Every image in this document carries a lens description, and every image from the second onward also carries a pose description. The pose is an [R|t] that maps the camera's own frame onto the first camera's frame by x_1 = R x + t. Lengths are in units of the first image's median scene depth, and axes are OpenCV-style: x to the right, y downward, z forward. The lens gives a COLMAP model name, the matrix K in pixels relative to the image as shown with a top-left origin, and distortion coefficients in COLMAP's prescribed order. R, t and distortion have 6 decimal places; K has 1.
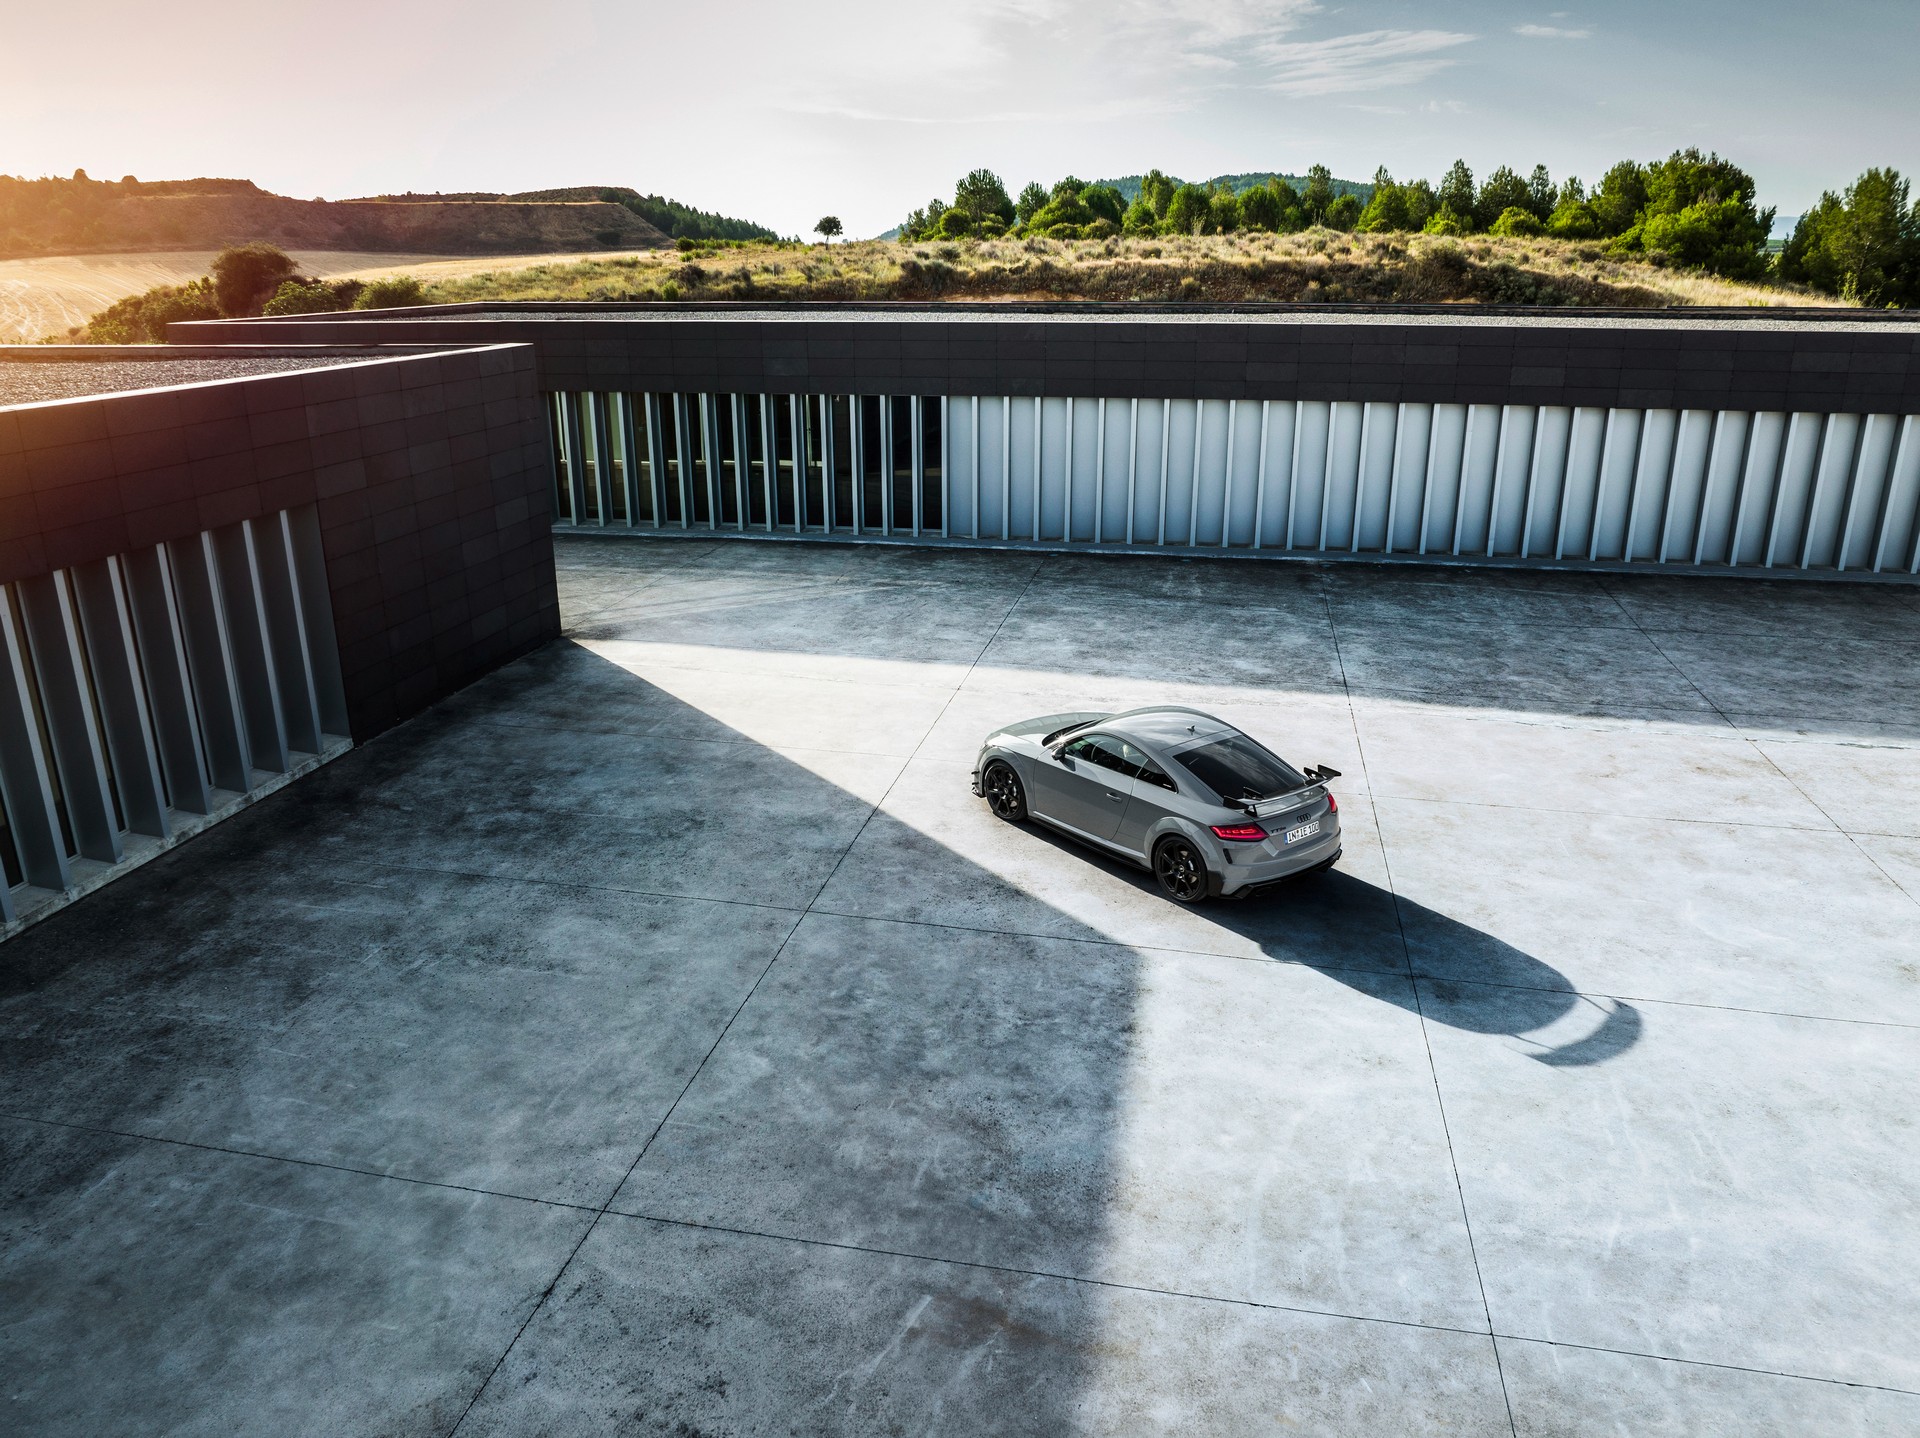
lens RADIAL K [[1377.6, 0, 956.3], [0, 1377.6, 726.2], [0, 0, 1]] dist [-0.036590, -0.002024]
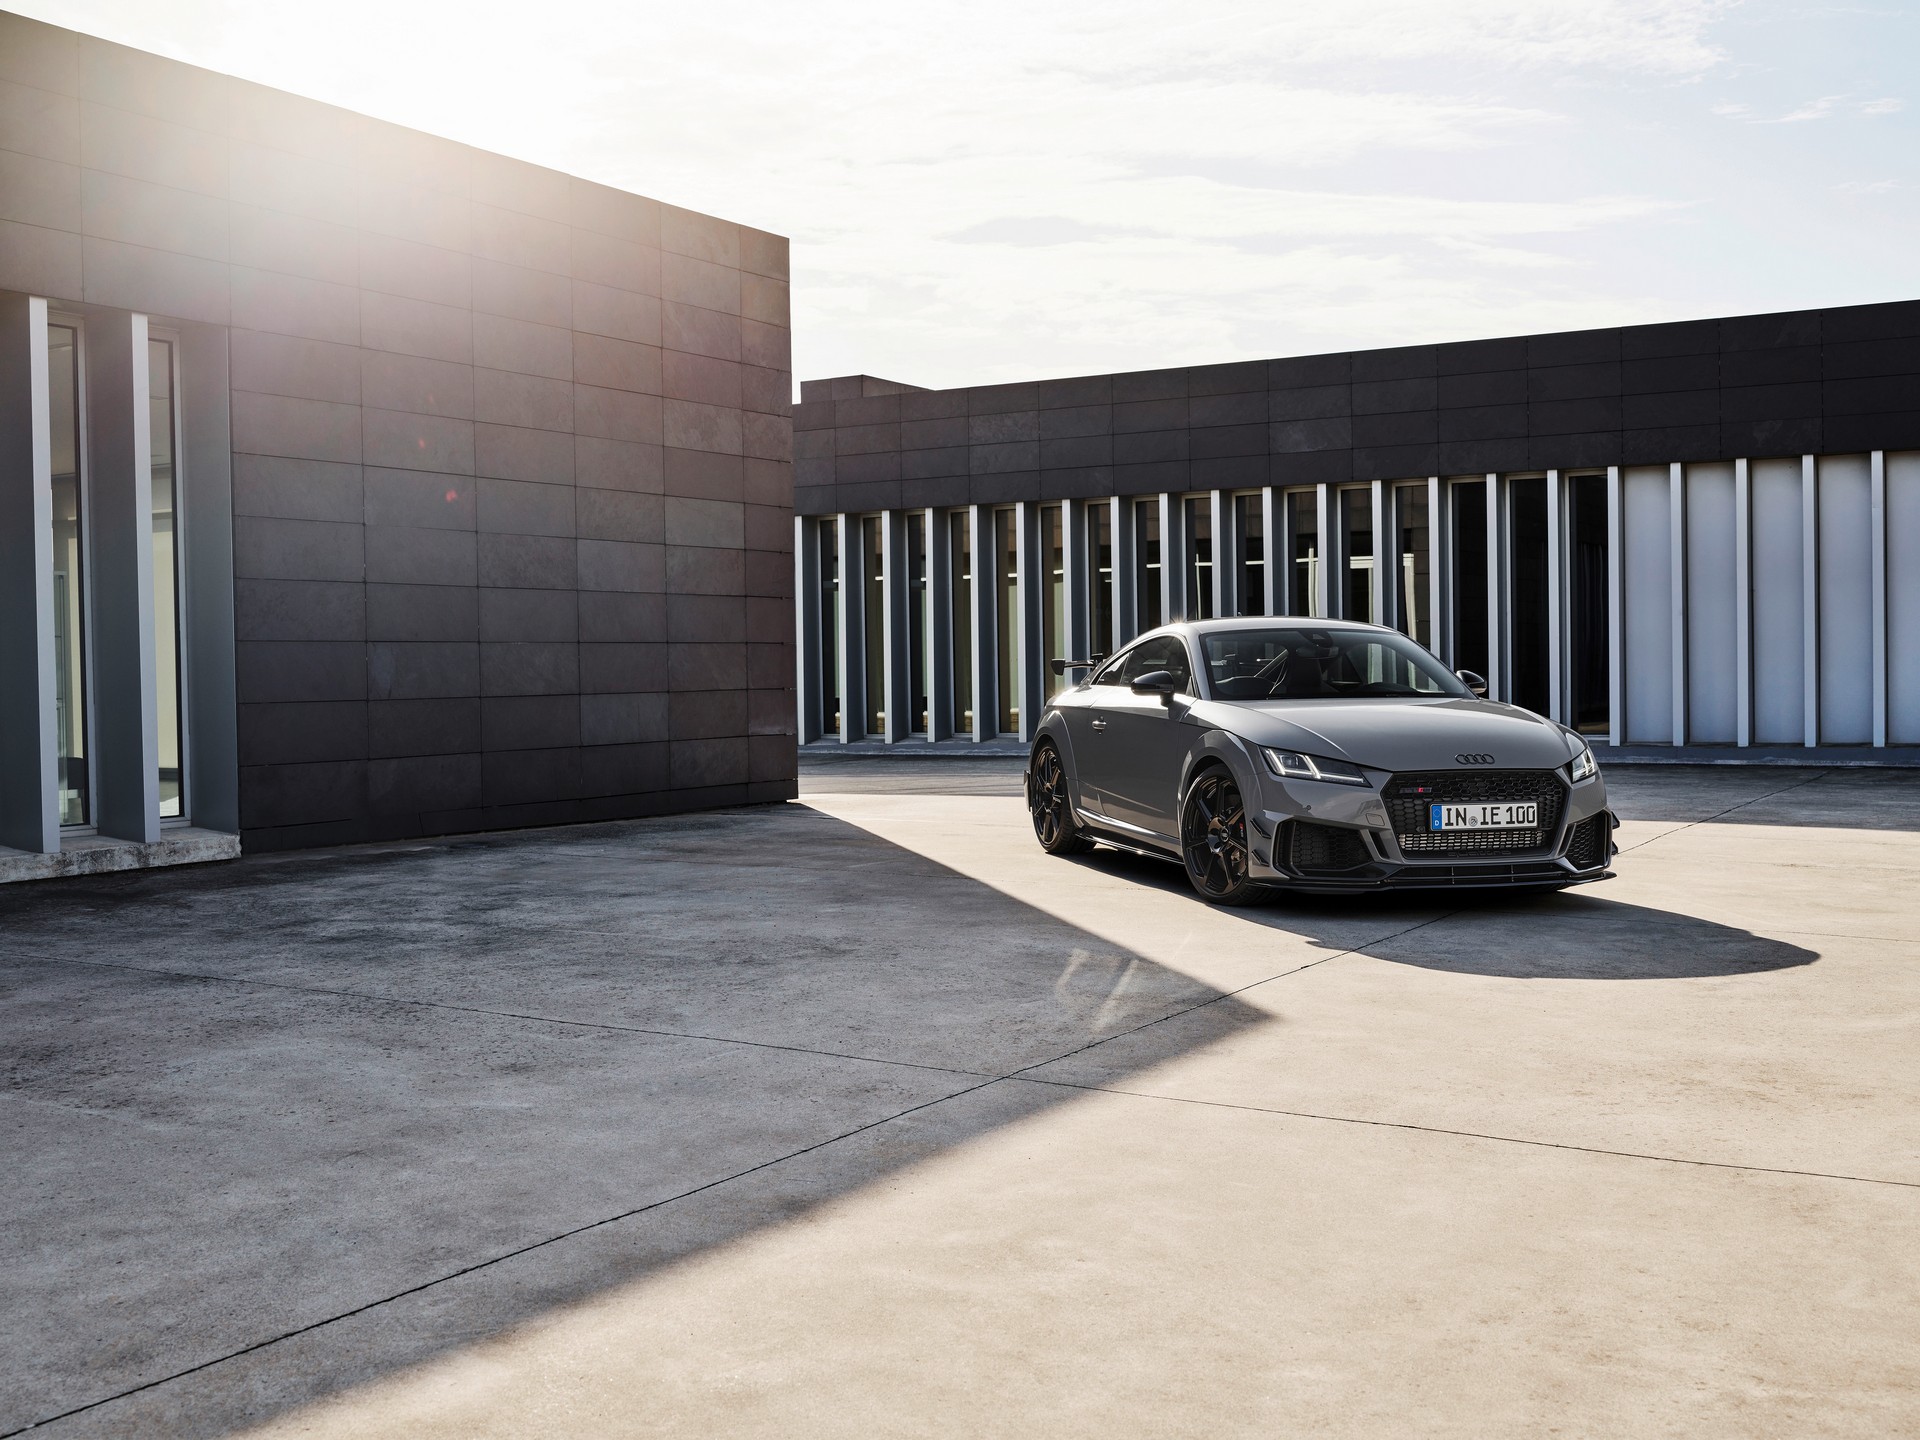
lens RADIAL K [[2068.6, 0, 961.8], [0, 2068.6, 717.0], [0, 0, 1]] dist [-0.055305, 0.036566]
pose [[0.944694, 0.001385, -0.327949, 0.022559], [-0.096911, 0.956513, -0.275122, 0.141593], [0.313307, 0.291688, 0.903746, 0.437703]]
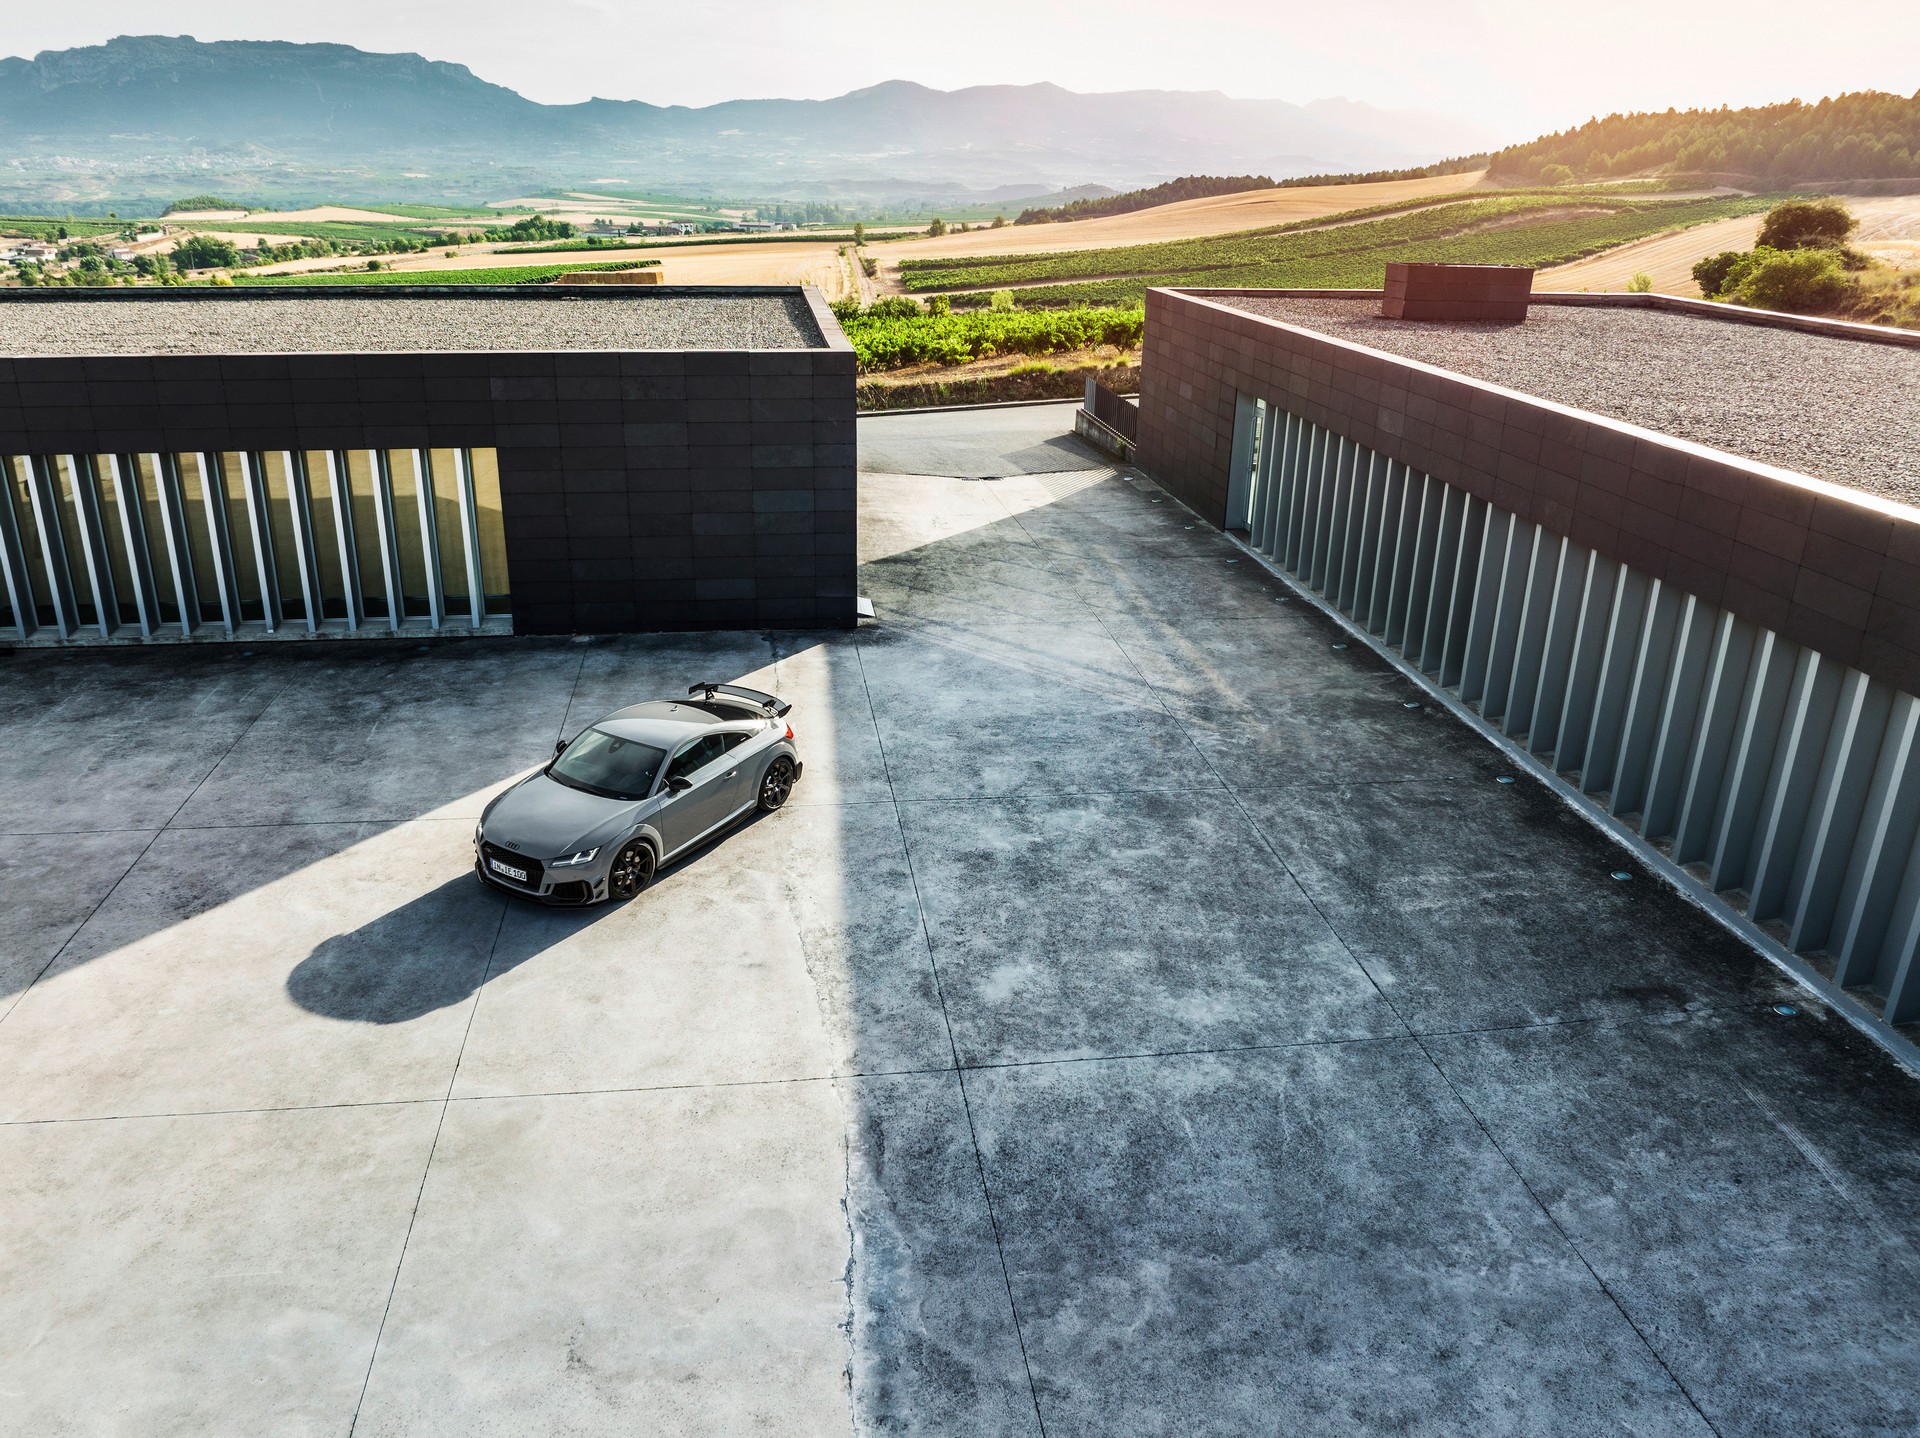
lens RADIAL K [[1427.1, 0, 932.0], [0, 1427.1, 716.0], [0, 0, 1]] dist [-0.027931, -0.005707]
pose [[0.314636, 0.349440, -0.882551, 0.933819], [-0.319295, 0.914553, 0.248280, -0.387100], [0.893899, 0.203676, 0.399326, 0.845802]]
